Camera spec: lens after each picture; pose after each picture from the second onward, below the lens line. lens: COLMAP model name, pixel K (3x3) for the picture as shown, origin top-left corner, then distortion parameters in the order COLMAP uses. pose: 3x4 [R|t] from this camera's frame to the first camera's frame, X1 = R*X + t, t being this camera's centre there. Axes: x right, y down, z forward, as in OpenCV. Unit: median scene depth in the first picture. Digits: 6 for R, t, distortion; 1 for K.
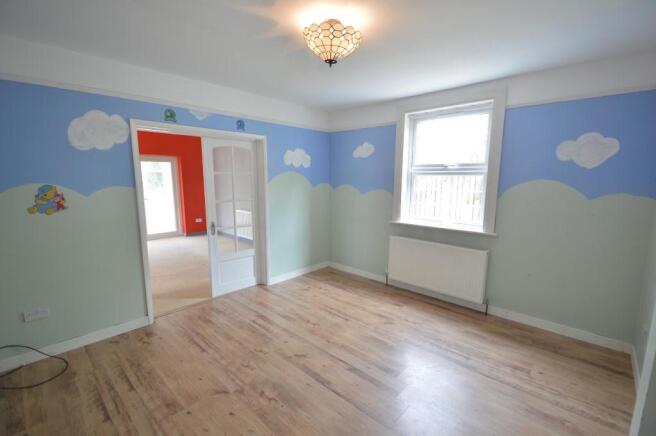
lens RADIAL K [[293.4, 0, 327.6], [0, 293.4, 218.7], [0, 0, 1]] dist [-0.000521, -0.000179]
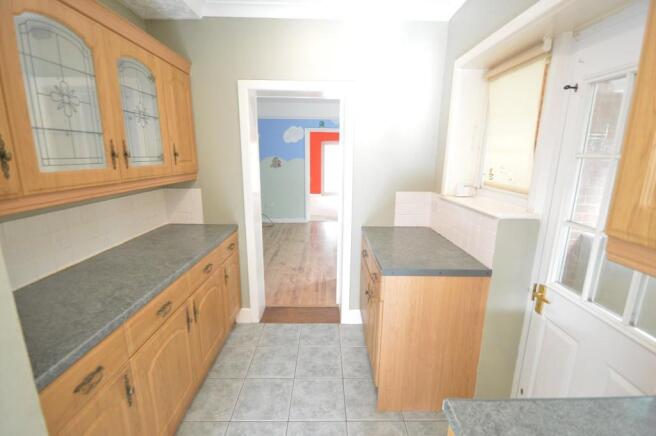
lens RADIAL K [[293.4, 0, 328.8], [0, 293.4, 216.6], [0, 0, 1]] dist [-0.000521, -0.000179]
pose [[0.673435, 0.158841, -0.721980, 1.253678], [-0.114237, 0.987272, 0.110651, 0.064472], [0.730366, 0.007960, 0.683009, -0.422435]]
